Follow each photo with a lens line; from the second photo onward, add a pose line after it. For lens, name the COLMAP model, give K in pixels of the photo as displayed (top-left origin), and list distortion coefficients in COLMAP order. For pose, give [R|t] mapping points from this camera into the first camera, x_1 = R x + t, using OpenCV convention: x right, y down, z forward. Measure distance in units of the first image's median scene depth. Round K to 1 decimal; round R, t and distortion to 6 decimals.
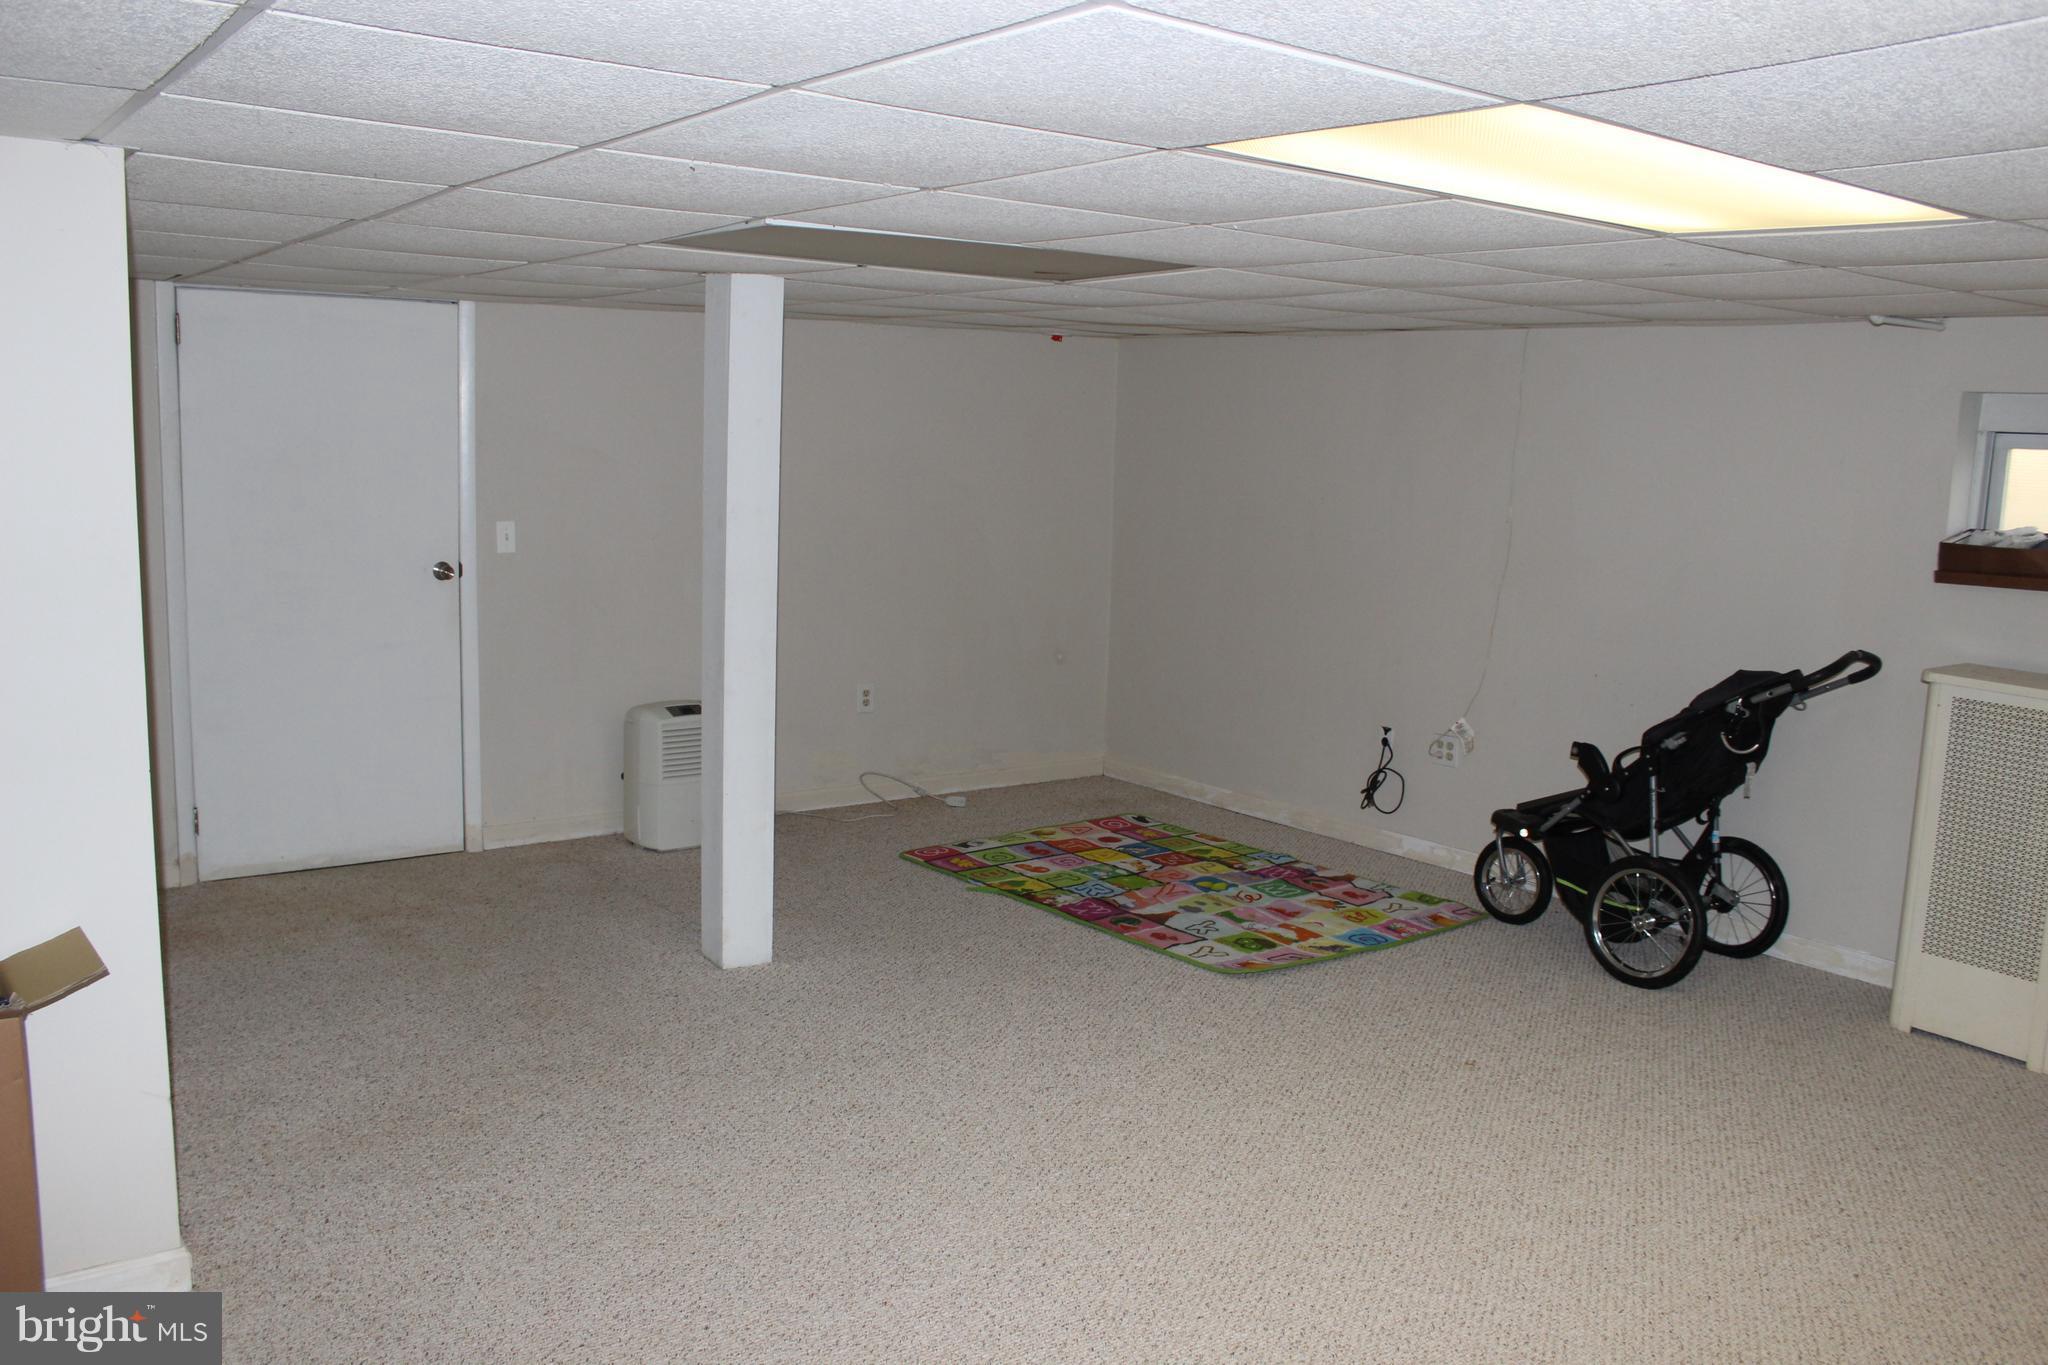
lens RADIAL K [[1709.3, 0, 1035.6], [0, 1709.3, 679.1], [0, 0, 1]] dist [-0.100350, 0.057059]
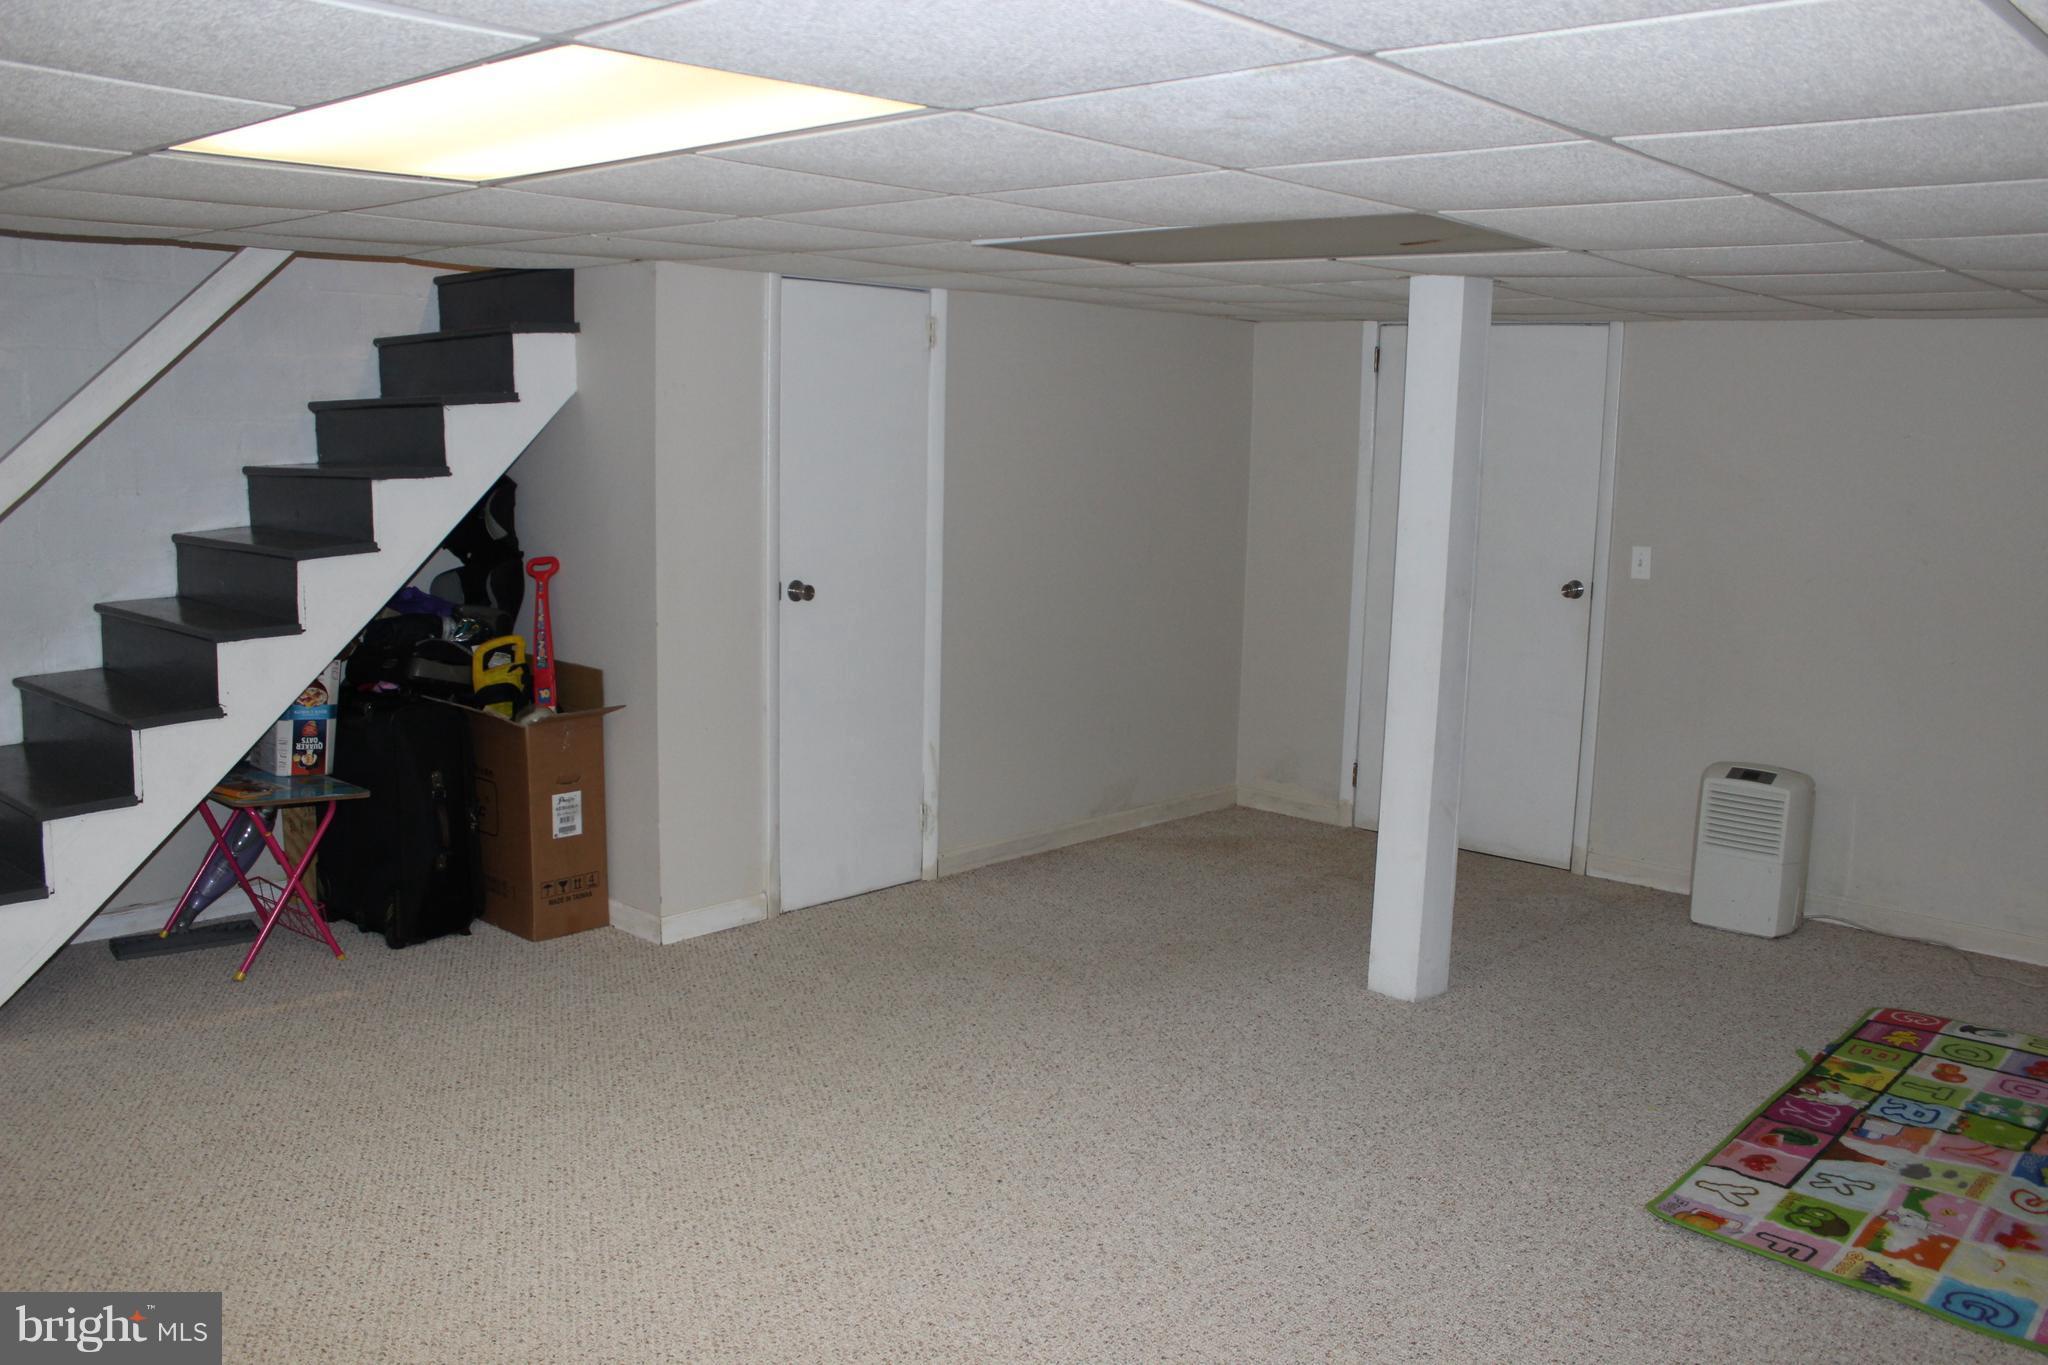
lens RADIAL K [[1709.3, 0, 1037.0], [0, 1709.3, 685.9], [0, 0, 1]] dist [-0.100350, 0.057059]
pose [[0.211966, 0.127835, -0.968880, 0.623902], [-0.163112, 0.982129, 0.093898, -0.054477], [0.963569, 0.138133, 0.229029, 0.507636]]
